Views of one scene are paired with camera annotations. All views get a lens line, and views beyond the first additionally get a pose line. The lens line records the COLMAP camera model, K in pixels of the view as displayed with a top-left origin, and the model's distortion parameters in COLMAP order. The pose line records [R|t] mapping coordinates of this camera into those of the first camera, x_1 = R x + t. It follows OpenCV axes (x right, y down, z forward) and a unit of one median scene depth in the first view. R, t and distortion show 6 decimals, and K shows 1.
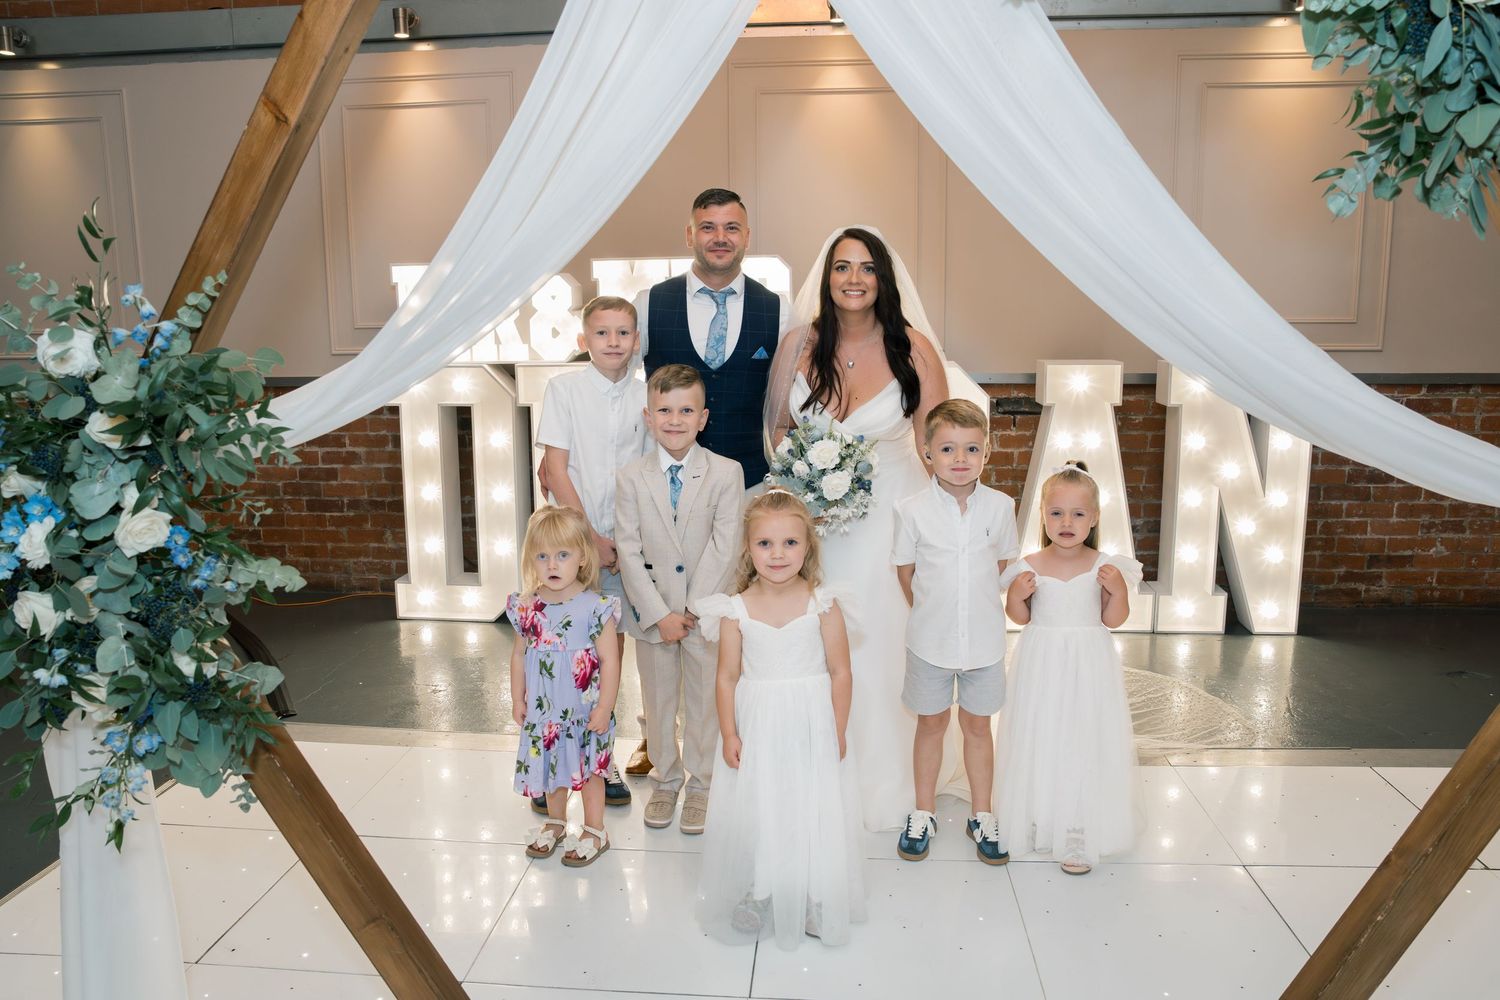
lens RADIAL K [[1076.6, 0, 747.4], [0, 1076.6, 455.1], [0, 0, 1]] dist [-0.053173, 0.004398]
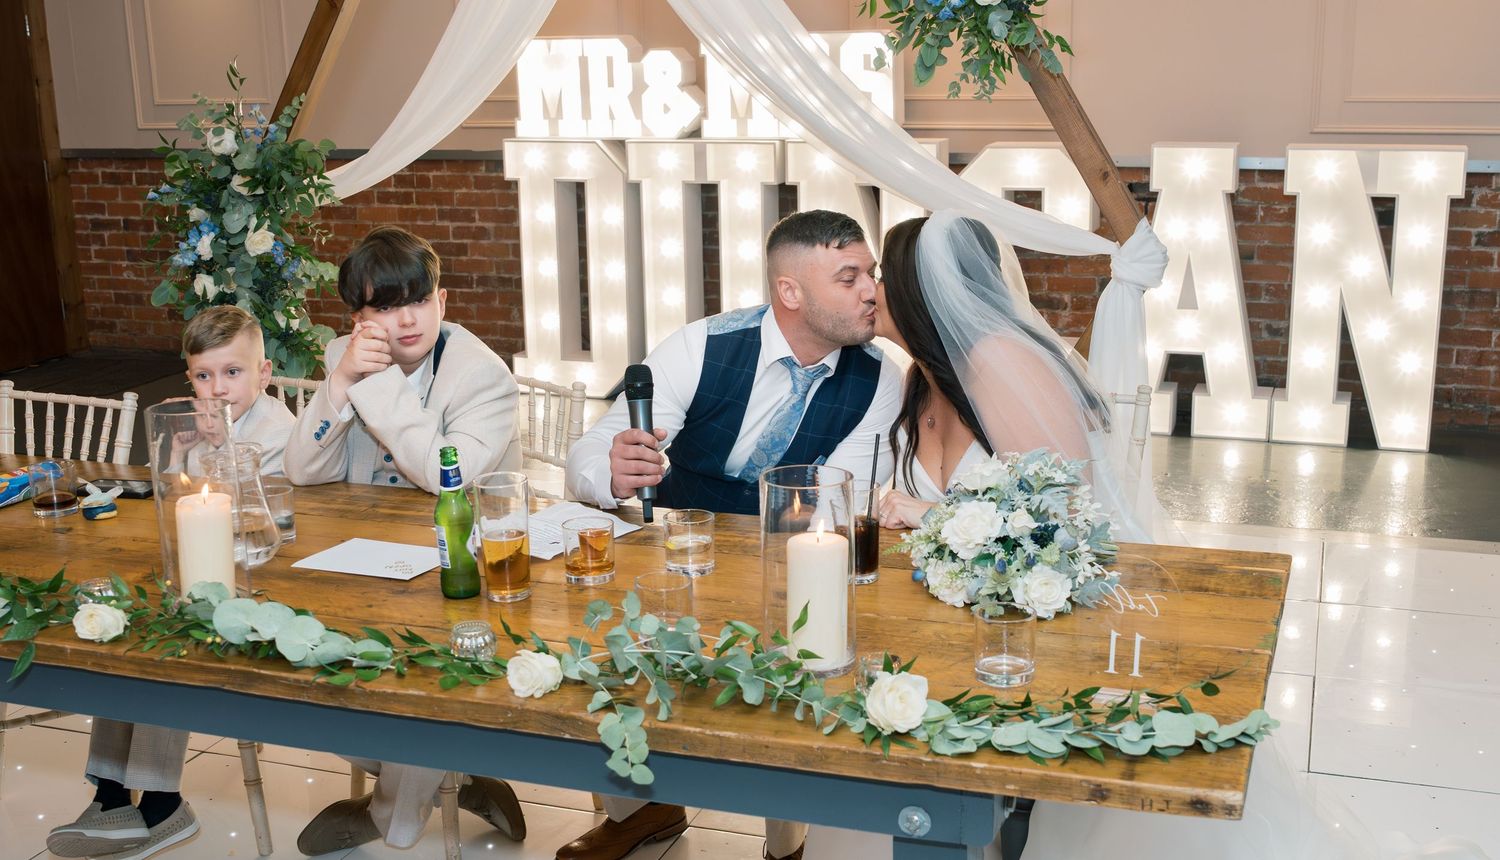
lens RADIAL K [[1681.7, 0, 750.0], [0, 1681.7, 430.0], [0, 0, 1]] dist [-0.085290, 0.018151]
pose [[0.963694, 0.053515, -0.261592, 0.945953], [-0.029007, 0.994894, 0.096671, 0.088107], [0.265430, -0.085574, 0.960325, -1.457750]]
